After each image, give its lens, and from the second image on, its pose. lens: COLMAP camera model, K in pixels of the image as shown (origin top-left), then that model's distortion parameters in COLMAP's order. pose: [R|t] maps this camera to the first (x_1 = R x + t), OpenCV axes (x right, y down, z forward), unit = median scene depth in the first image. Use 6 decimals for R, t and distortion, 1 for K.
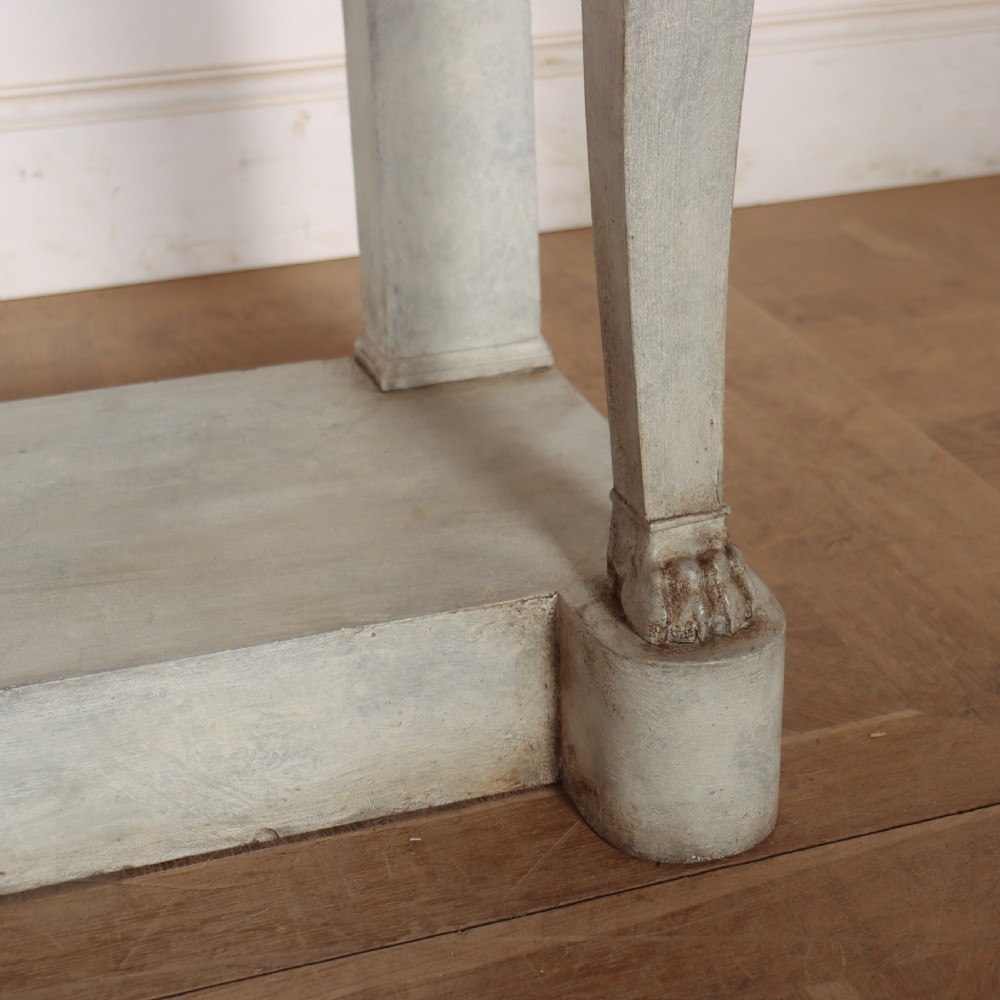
lens RADIAL K [[1944.8, 0, 560.9], [0, 1944.8, 478.4], [0, 0, 1]] dist [-0.049481, 0.173044]
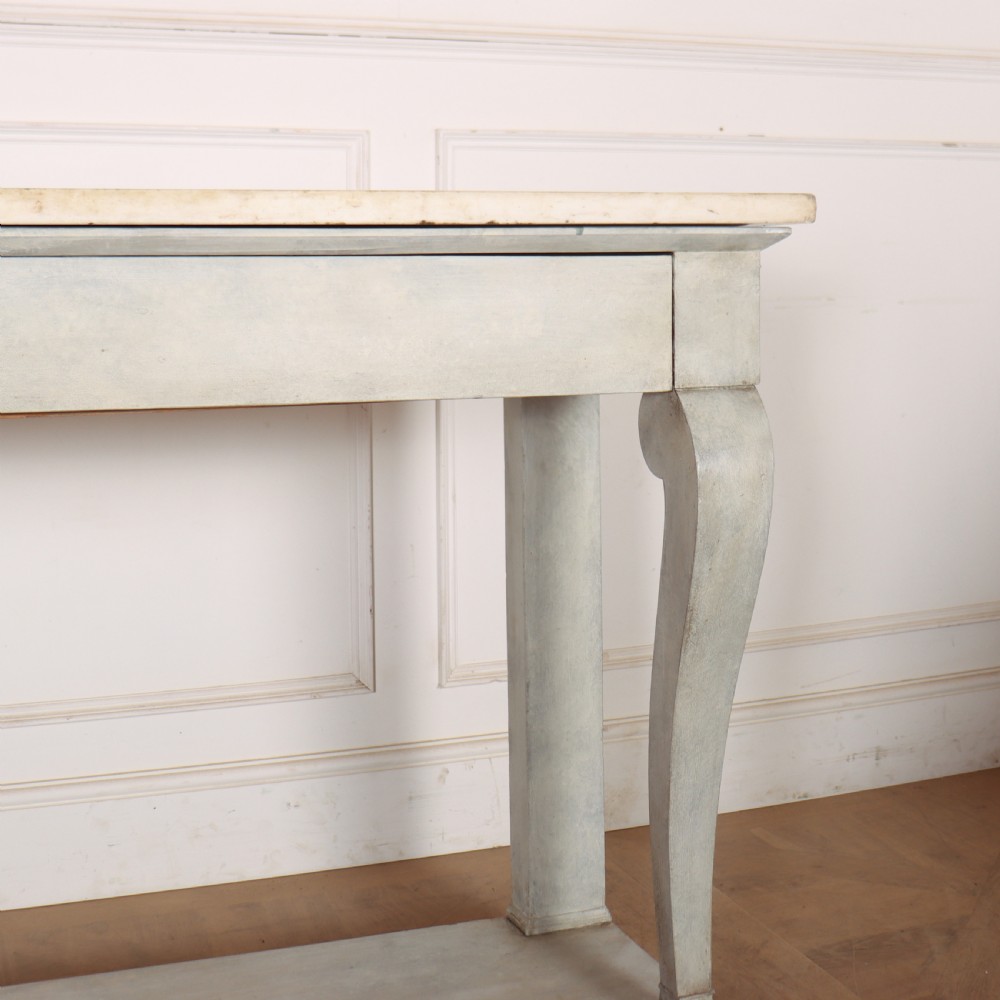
lens RADIAL K [[1646.8, 0, 585.2], [0, 1646.8, 333.3], [0, 0, 1]] dist [-0.188239, 0.194316]
pose [[0.998591, 0.010451, 0.052019, -0.152288], [0.010405, 0.922802, -0.385135, 0.024173], [-0.052029, 0.385134, 0.921393, -0.893166]]
